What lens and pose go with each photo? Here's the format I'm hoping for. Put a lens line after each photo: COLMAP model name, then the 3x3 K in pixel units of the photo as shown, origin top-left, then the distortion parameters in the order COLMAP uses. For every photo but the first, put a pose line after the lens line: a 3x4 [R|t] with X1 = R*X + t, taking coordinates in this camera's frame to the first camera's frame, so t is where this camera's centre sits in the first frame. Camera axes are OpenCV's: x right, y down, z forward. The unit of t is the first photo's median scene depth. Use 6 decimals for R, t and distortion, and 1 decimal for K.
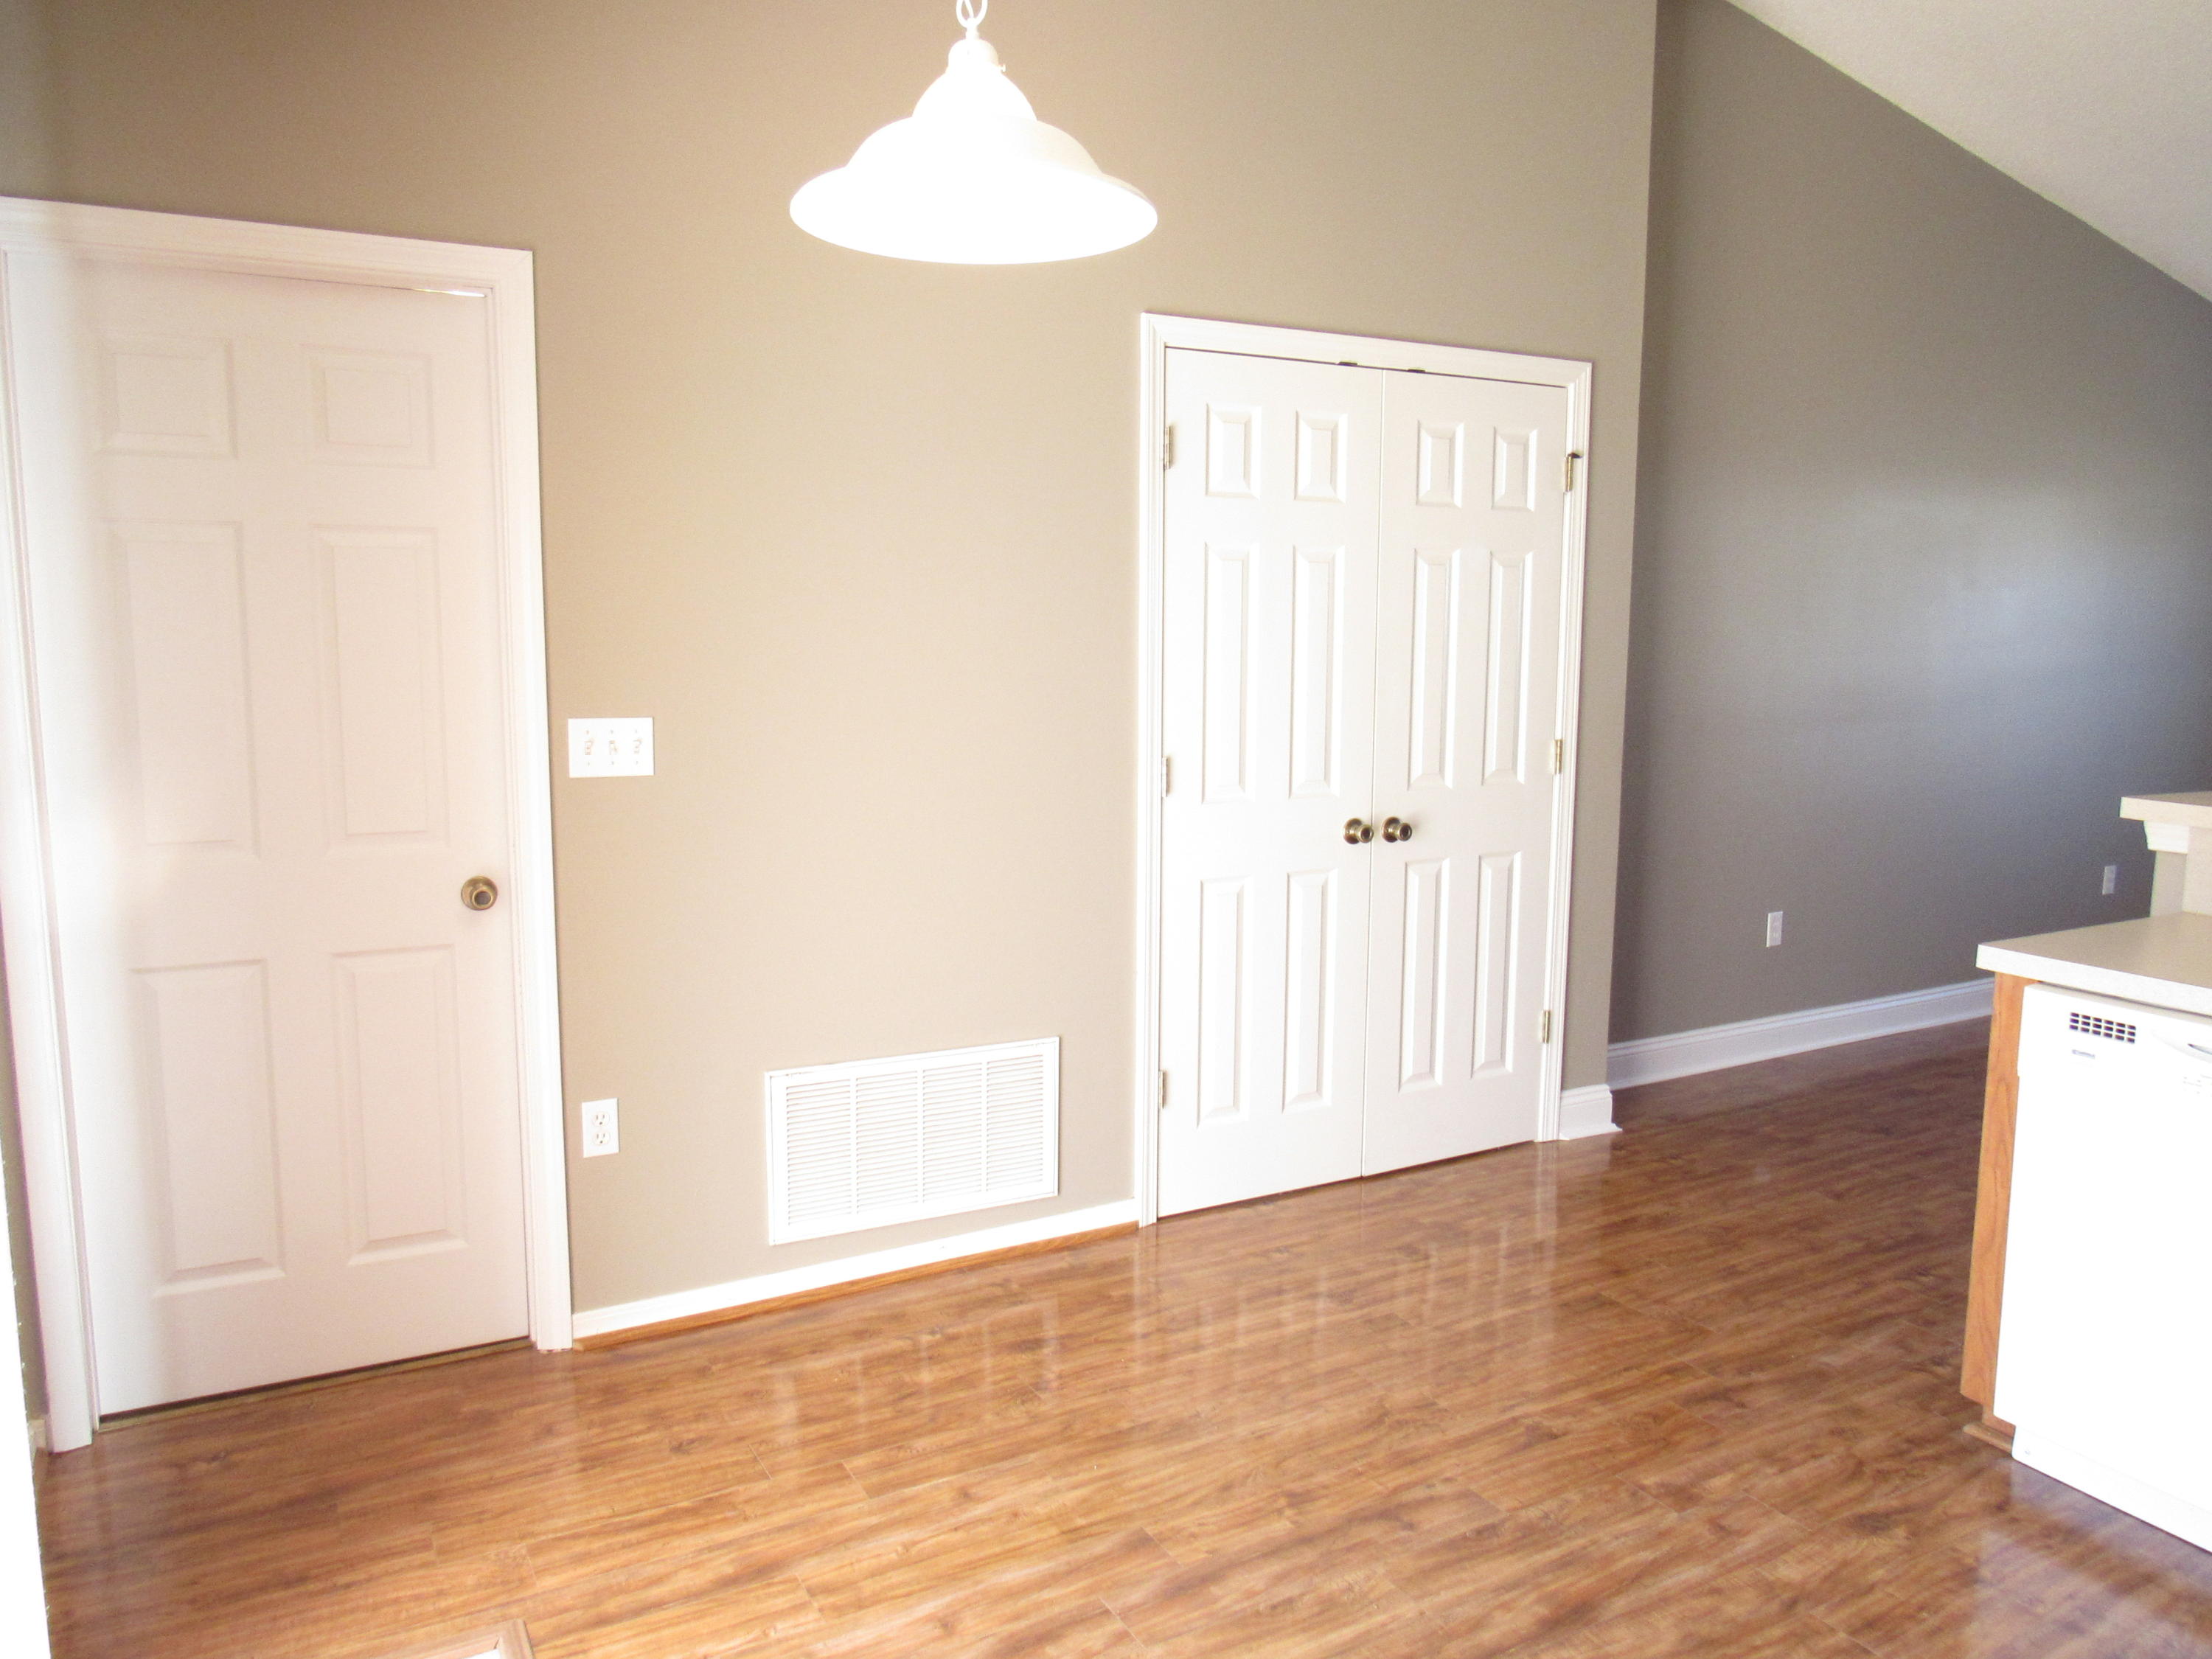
lens RADIAL K [[1624.3, 0, 1106.0], [0, 1624.3, 829.5], [0, 0, 1]] dist [0.004581, 0.000145]
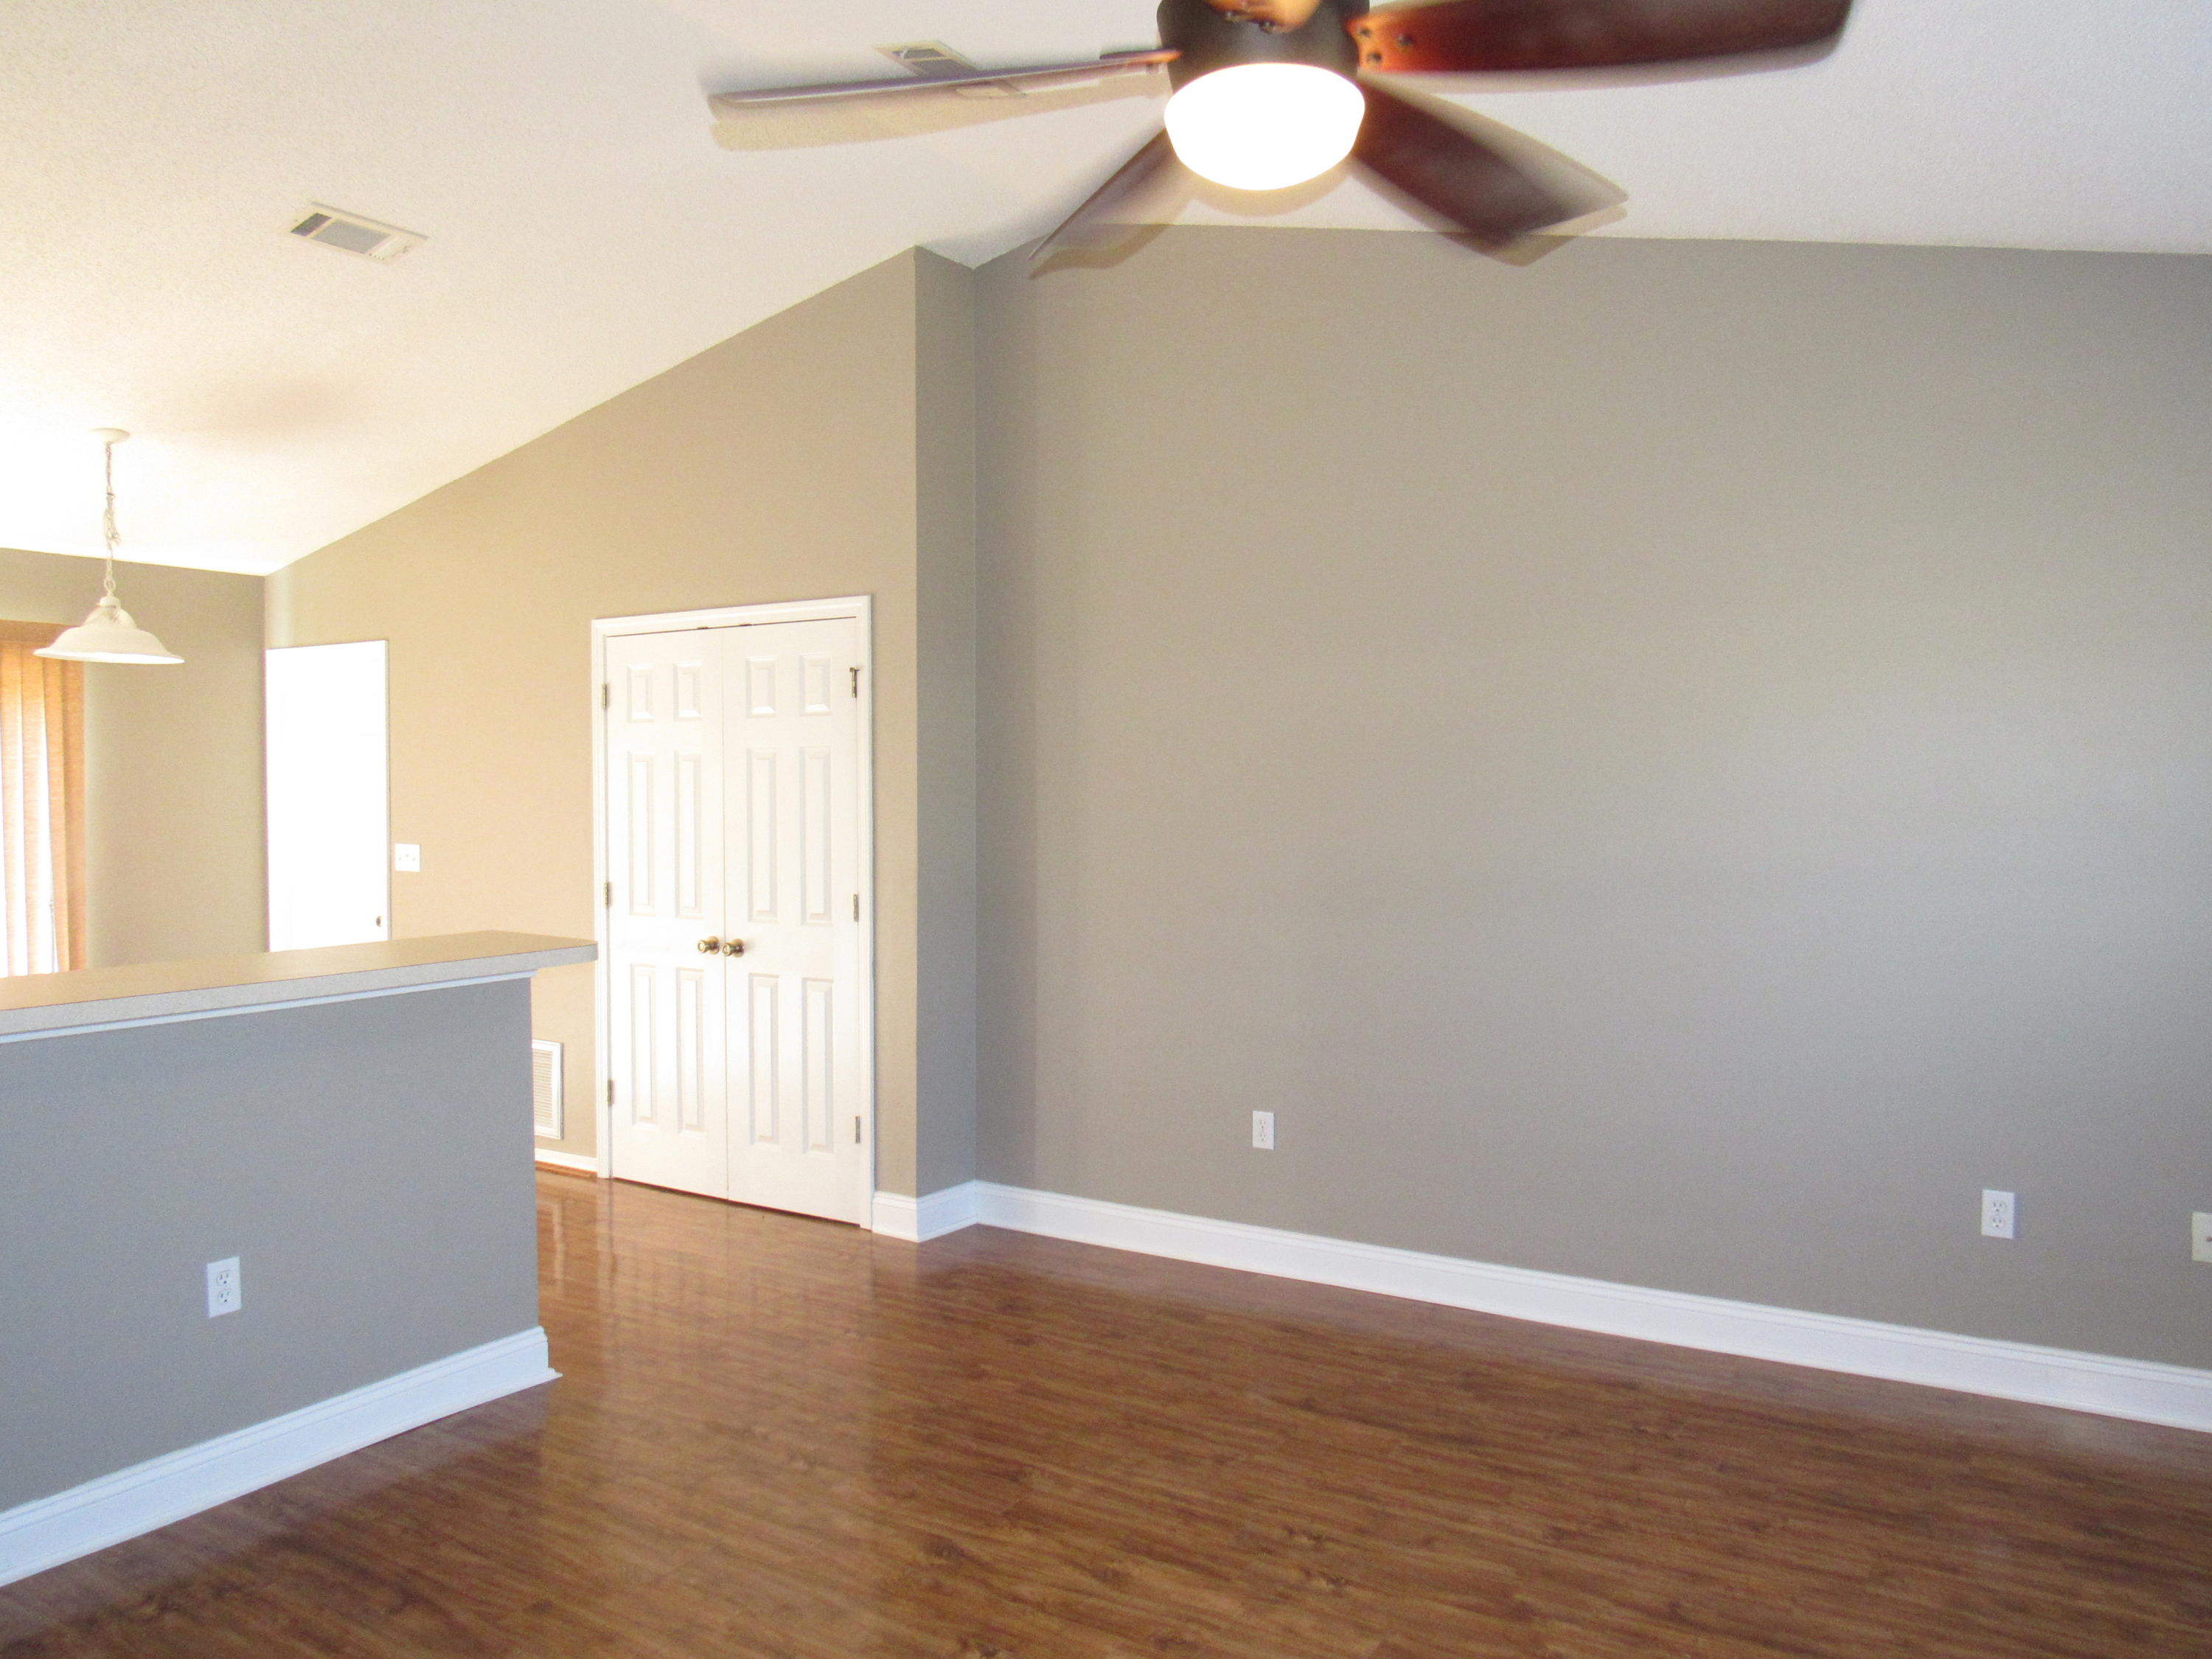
lens RADIAL K [[1597.2, 0, 1106.0], [0, 1597.2, 829.5], [0, 0, 1]] dist [-0.037607, 0.001455]
pose [[0.474214, 0.018188, -0.880222, 1.468817], [-0.111439, 0.992985, -0.039519, -0.079215], [0.873328, 0.116831, 0.472914, 0.598040]]
